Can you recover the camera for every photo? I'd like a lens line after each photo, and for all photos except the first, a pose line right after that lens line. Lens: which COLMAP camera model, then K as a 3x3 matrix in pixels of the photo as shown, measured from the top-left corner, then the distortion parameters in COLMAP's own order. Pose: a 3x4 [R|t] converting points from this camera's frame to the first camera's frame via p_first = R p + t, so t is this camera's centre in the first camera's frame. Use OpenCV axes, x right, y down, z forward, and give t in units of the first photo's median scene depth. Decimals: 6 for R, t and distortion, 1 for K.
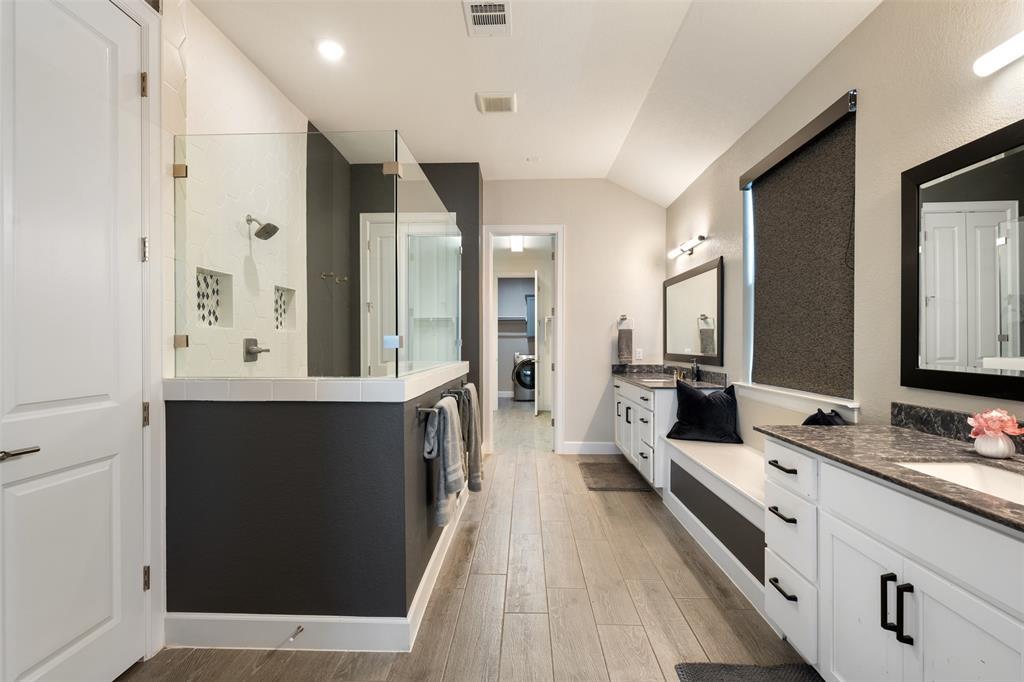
lens RADIAL K [[483.6, 0, 511.5], [0, 483.6, 346.5], [0, 0, 1]] dist [0.000401, 0.000342]
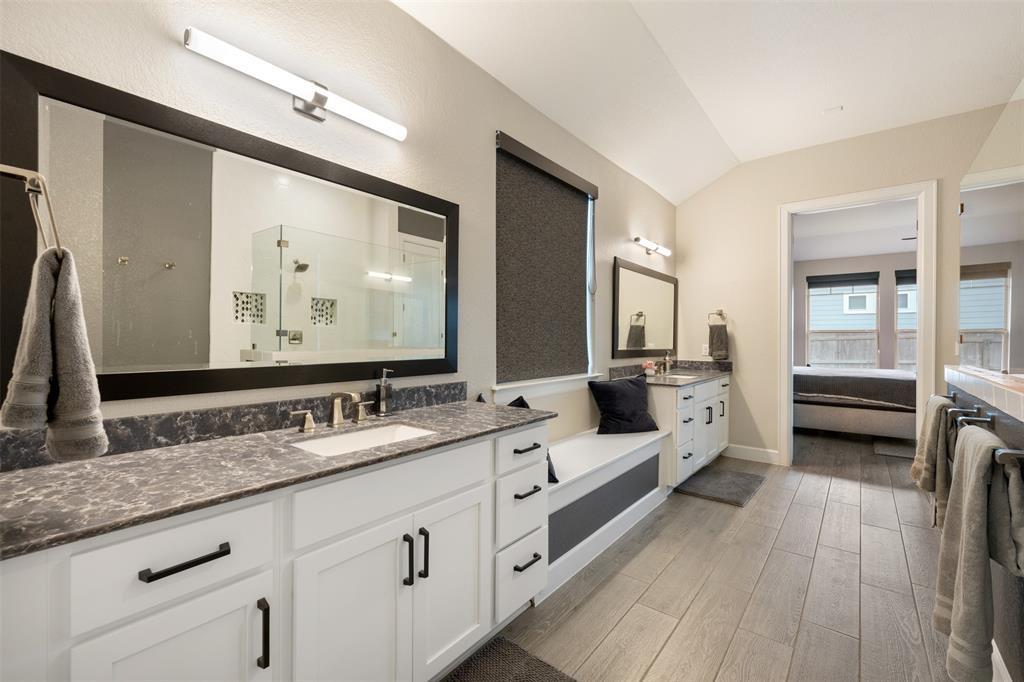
lens RADIAL K [[440.2, 0, 512.0], [0, 440.2, 341.0], [0, 0, 1]] dist [0.000966, 0.000101]
pose [[-0.804636, -0.001369, 0.593766, 0.021933], [0.003001, 0.999975, 0.006373, -0.004963], [-0.593760, 0.006910, -0.804612, 1.582592]]
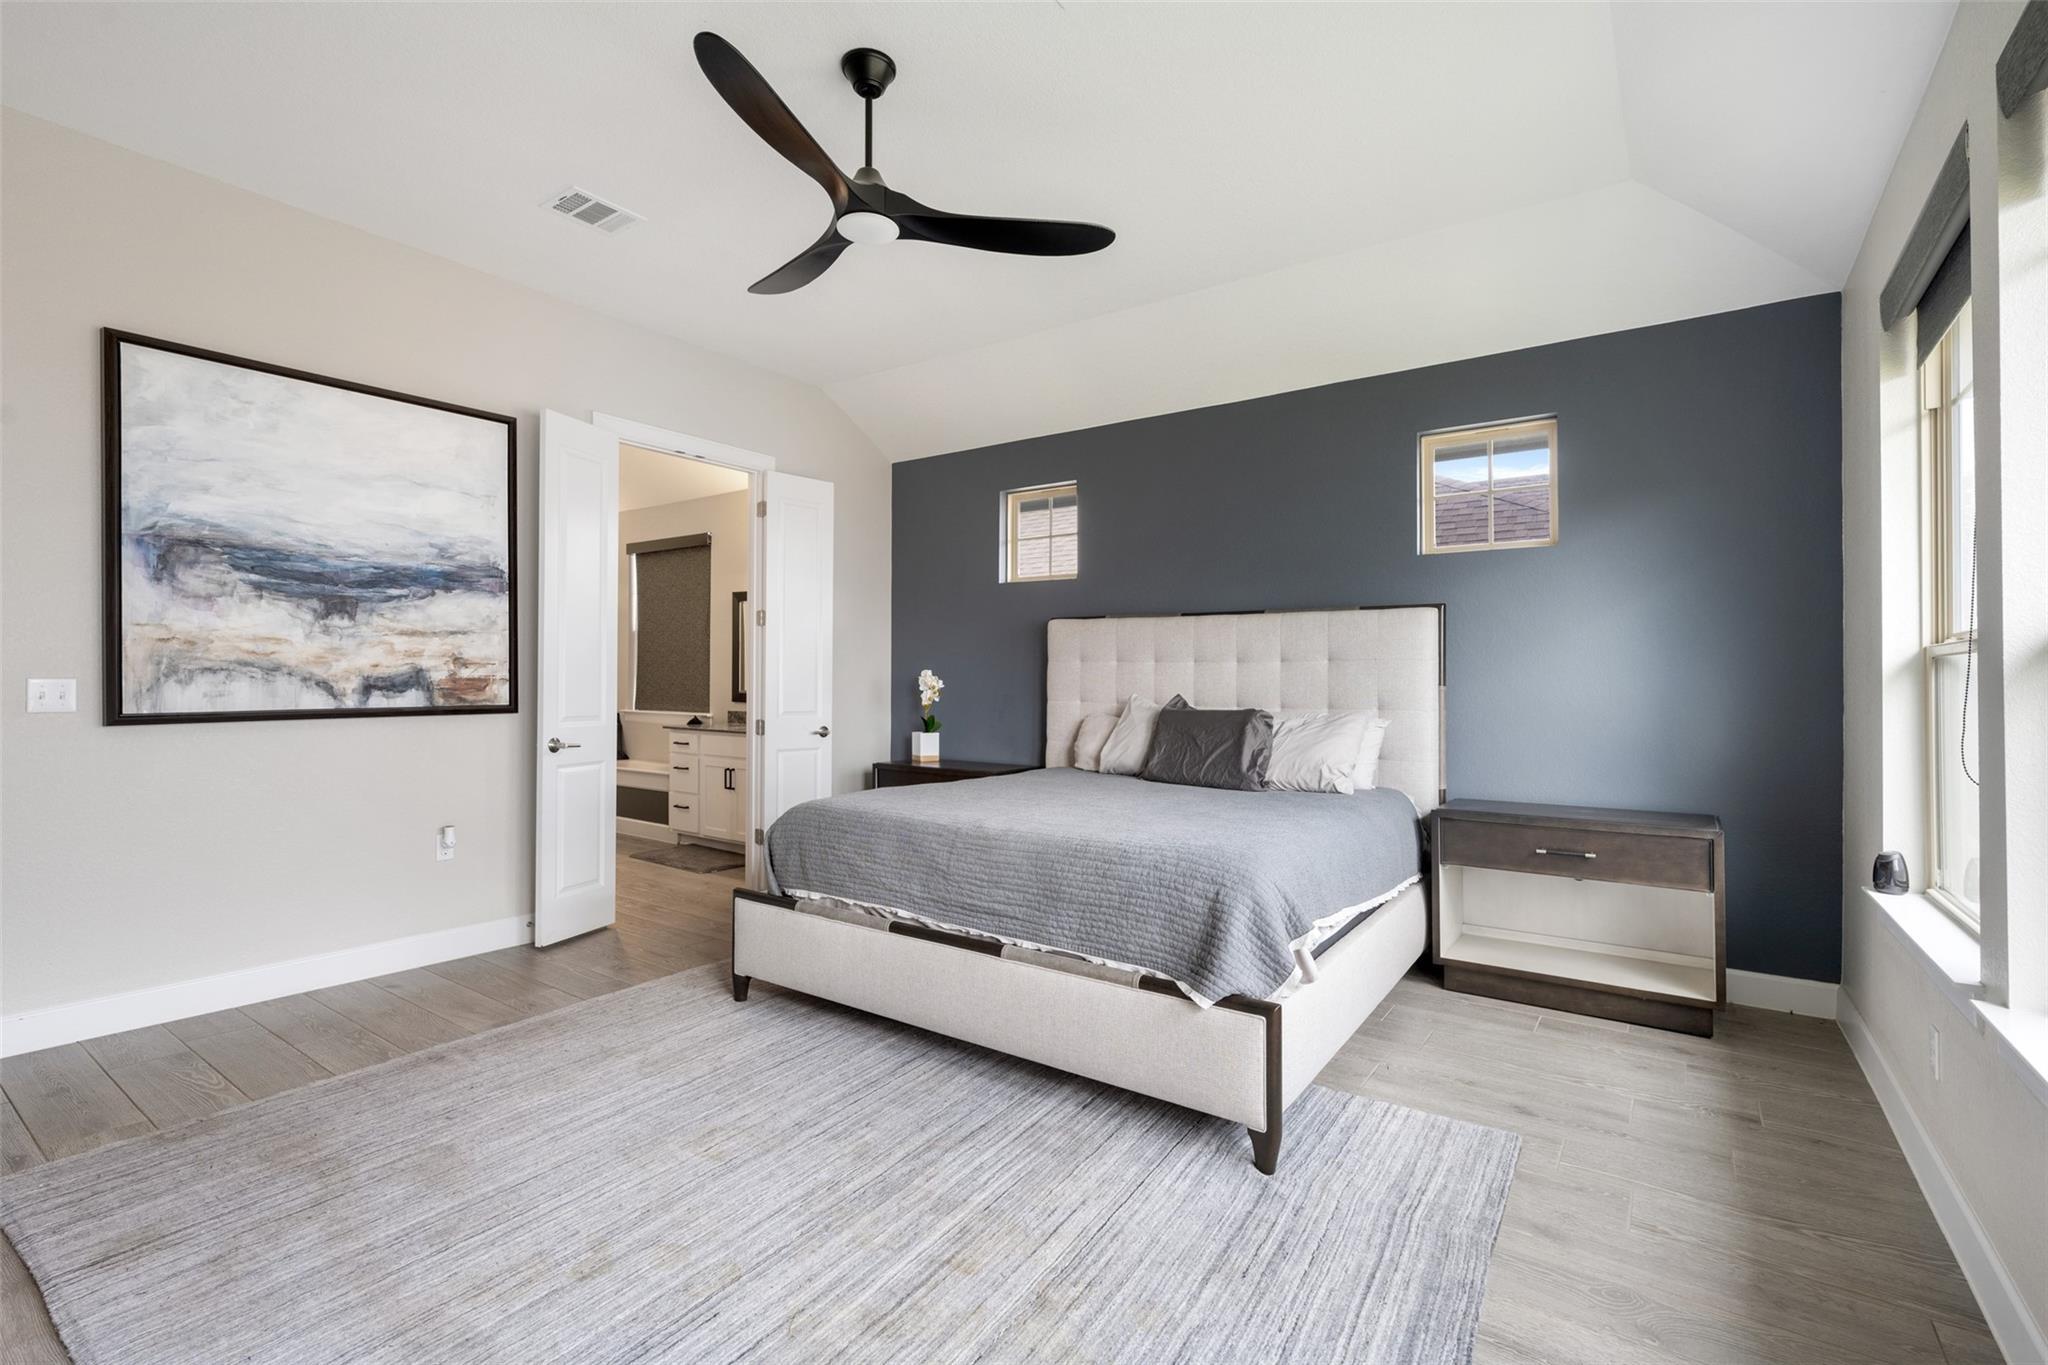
lens RADIAL K [[890.8, 0, 1035.3], [0, 890.8, 675.3], [0, 0, 1]] dist [0.000526, -0.000214]
pose [[0.543195, 0.004561, 0.839594, -0.876806], [0.001875, 0.999976, -0.006646, 0.003107], [-0.839605, 0.005184, 0.543173, -1.121188]]
